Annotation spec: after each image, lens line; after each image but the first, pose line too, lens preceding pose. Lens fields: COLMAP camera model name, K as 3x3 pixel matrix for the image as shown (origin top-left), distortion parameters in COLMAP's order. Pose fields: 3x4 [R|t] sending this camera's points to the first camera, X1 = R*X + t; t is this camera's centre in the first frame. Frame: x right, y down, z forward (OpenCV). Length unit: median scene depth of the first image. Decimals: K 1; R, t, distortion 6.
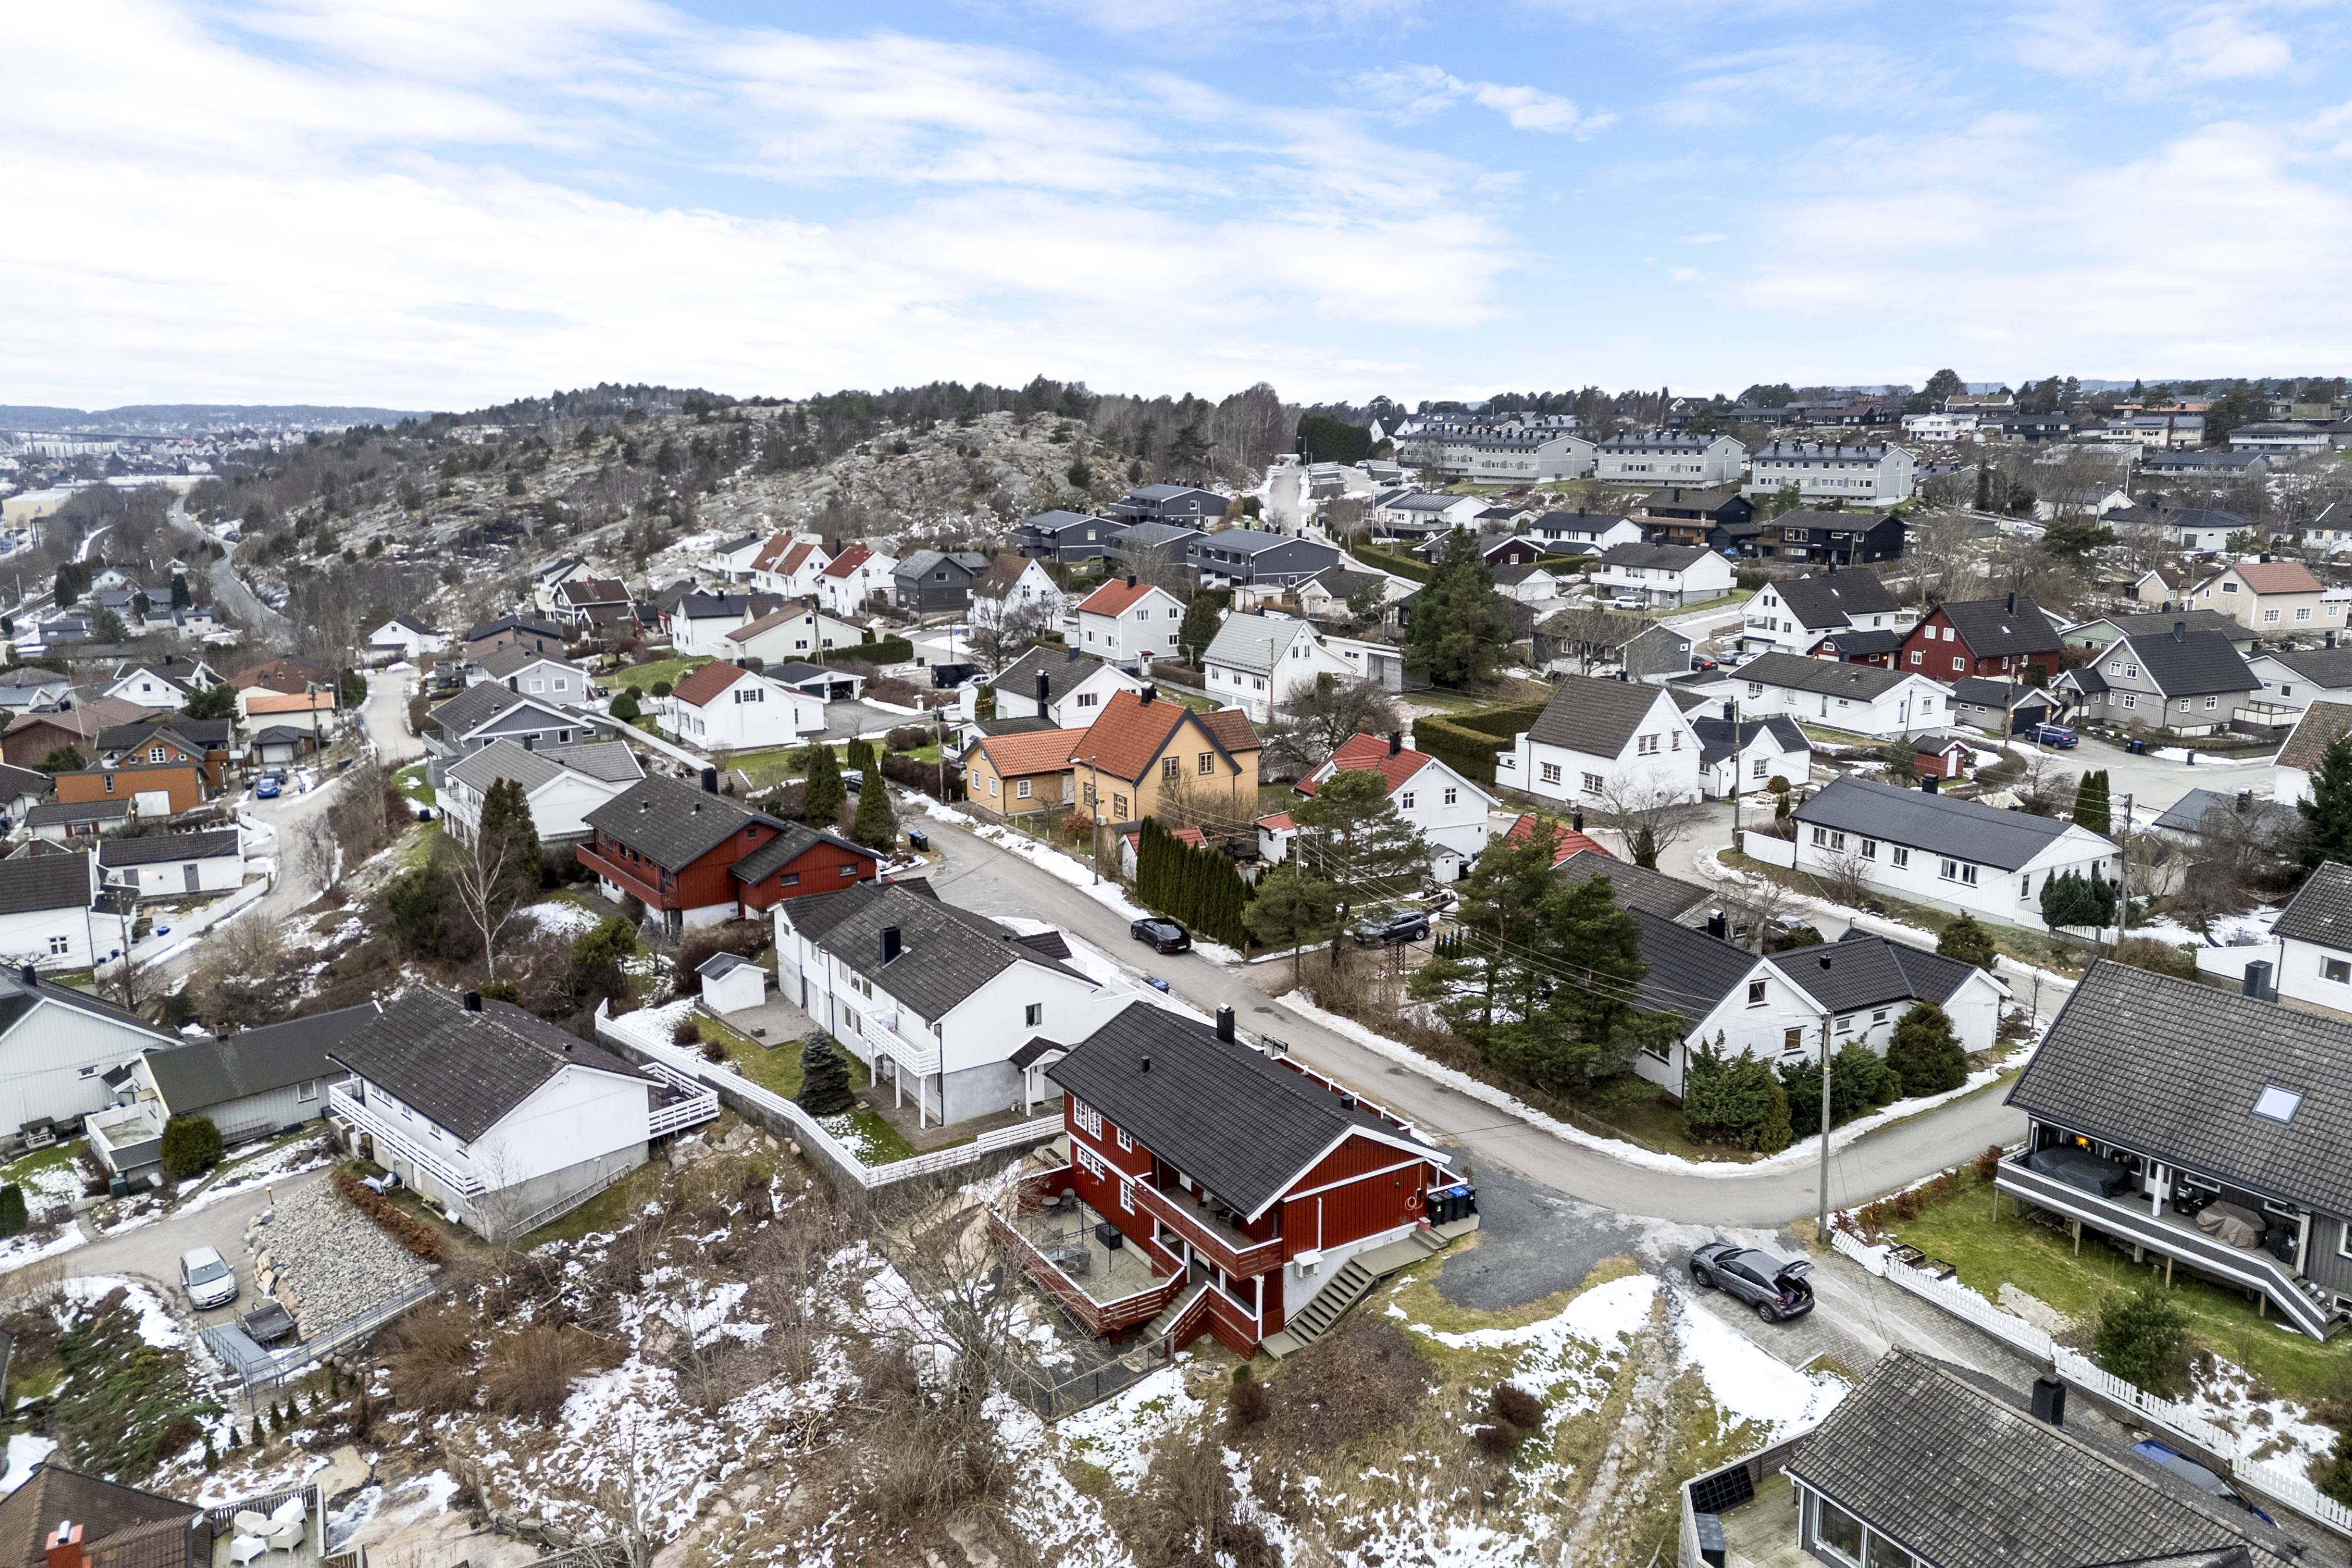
lens RADIAL K [[1707.3, 0, 1172.7], [0, 1707.3, 773.8], [0, 0, 1]] dist [0.056340, -0.021602]
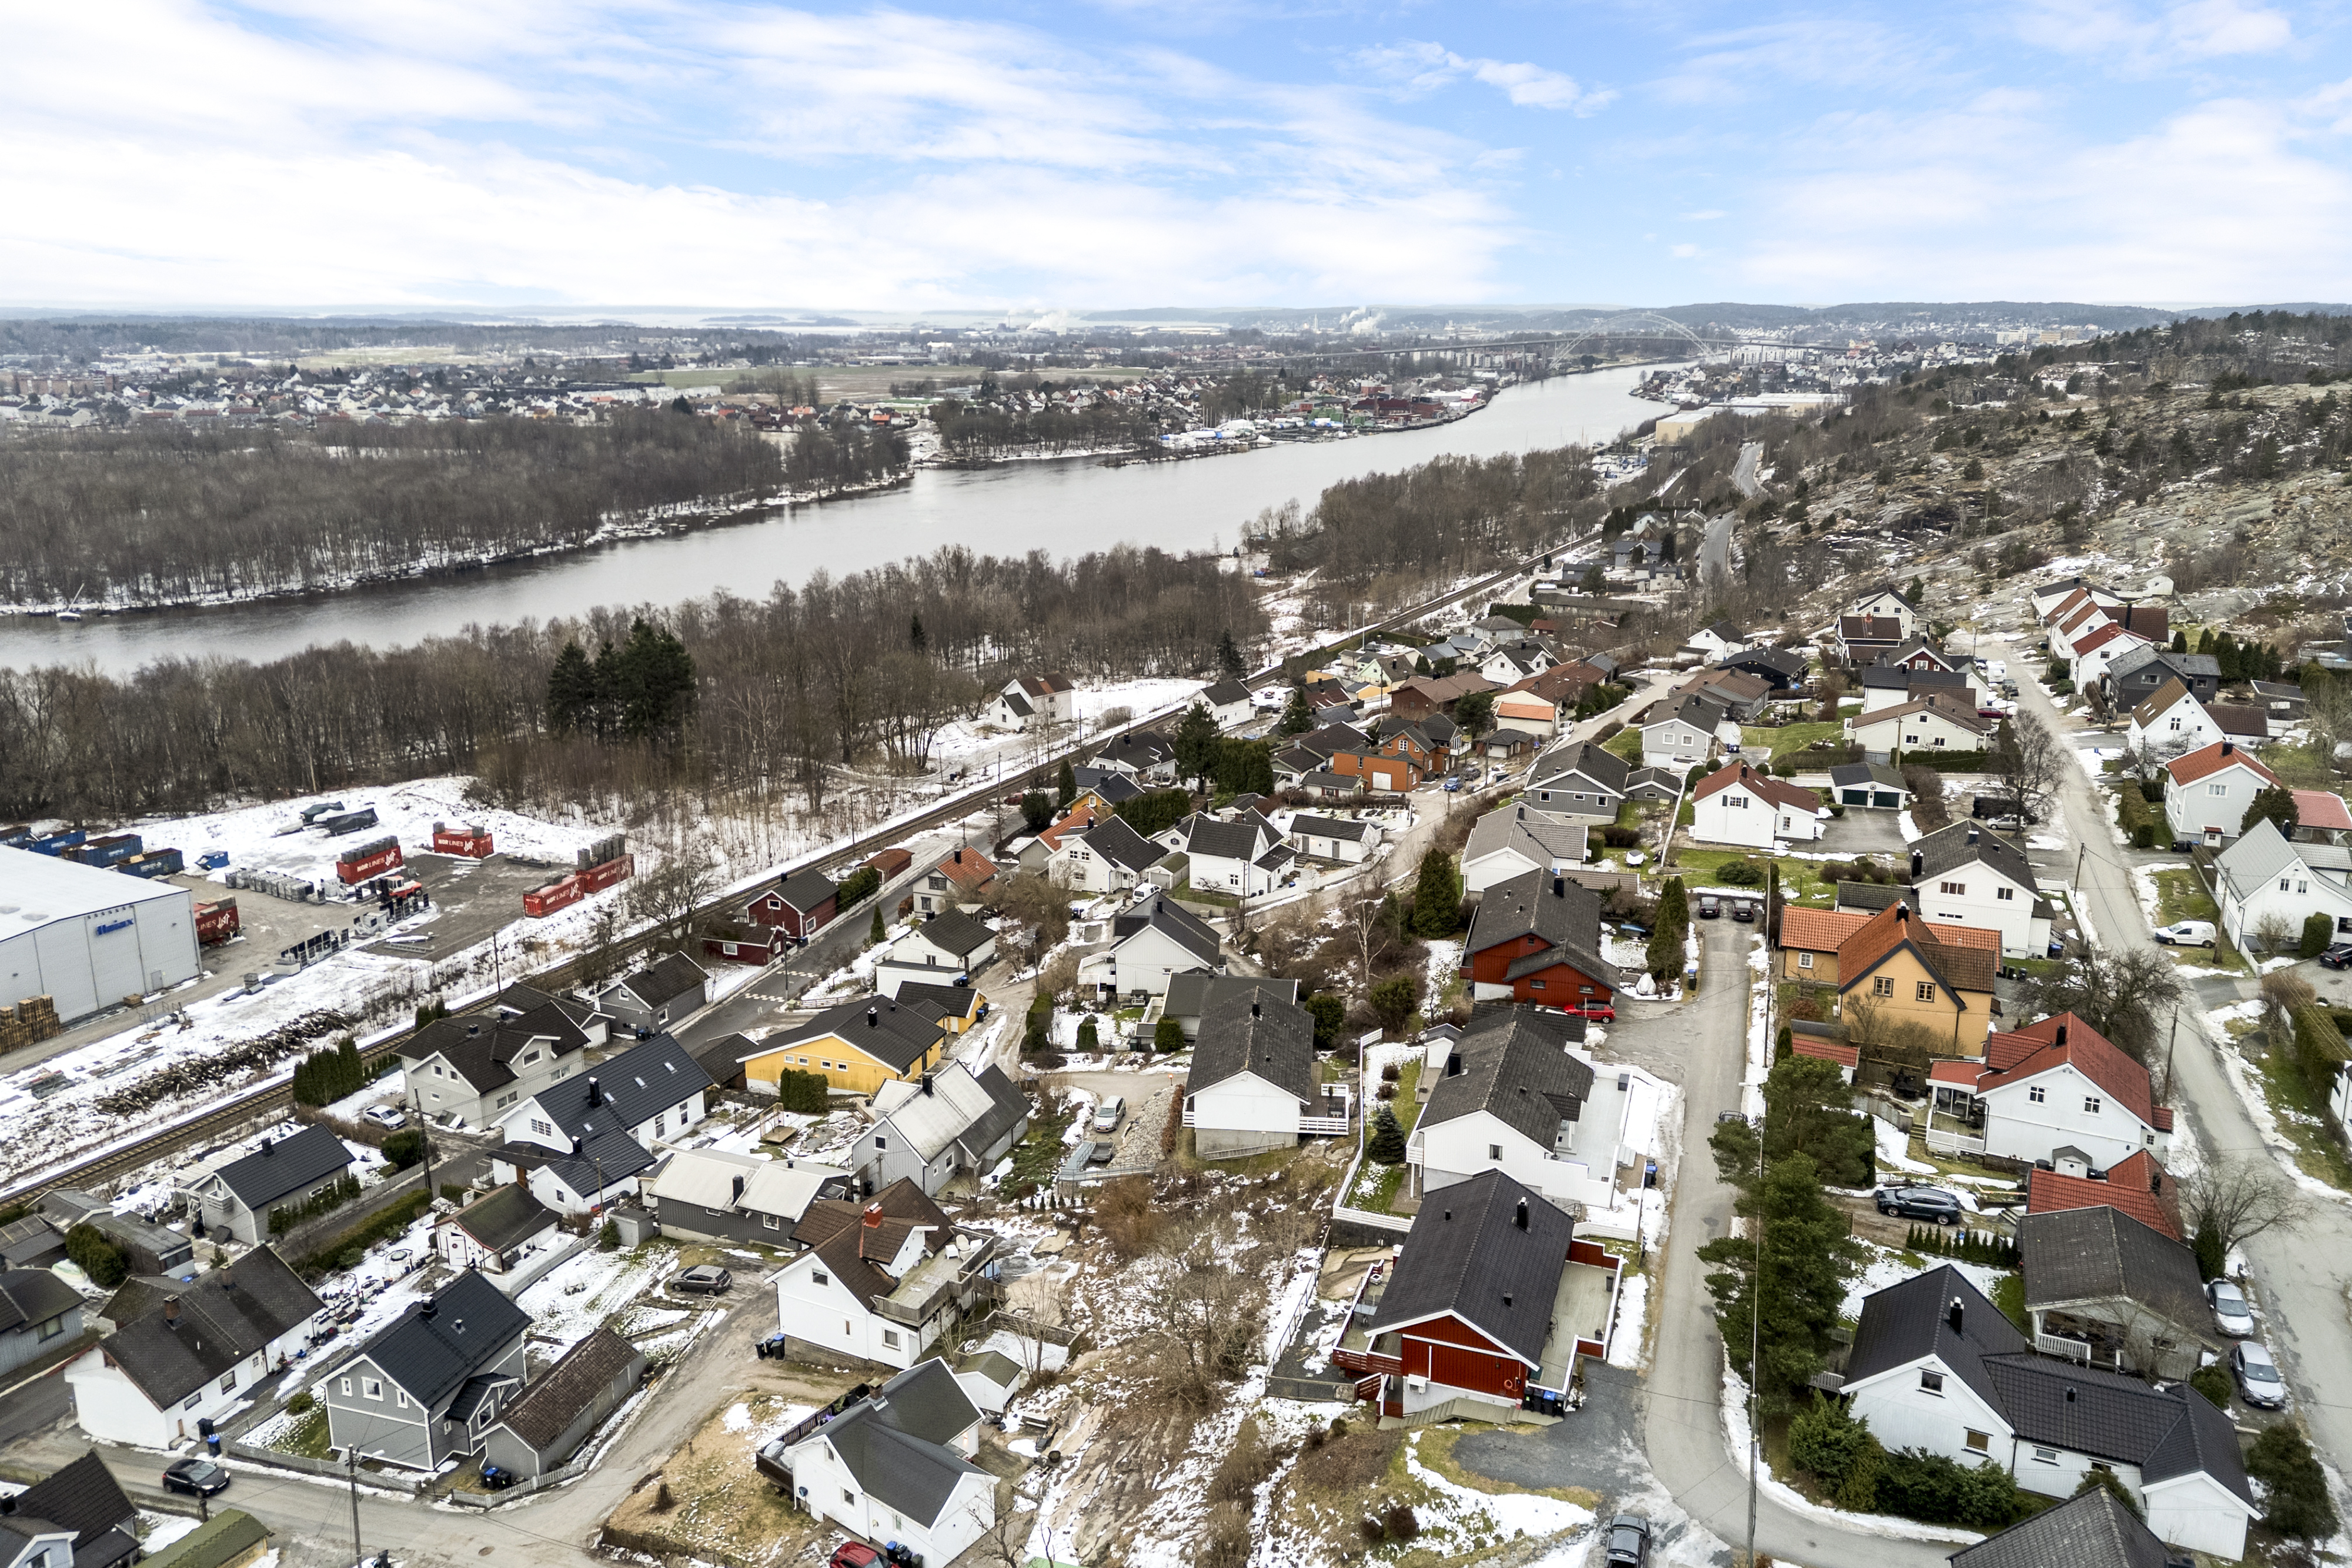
lens RADIAL K [[1707.3, 0, 1177.7], [0, 1707.3, 777.0], [0, 0, 1]] dist [0.056340, -0.021602]
pose [[0.622561, 0.211301, -0.753505, 0.935844], [-0.161265, 0.976832, 0.140688, -0.389590], [0.765775, 0.033927, 0.642213, -0.118335]]
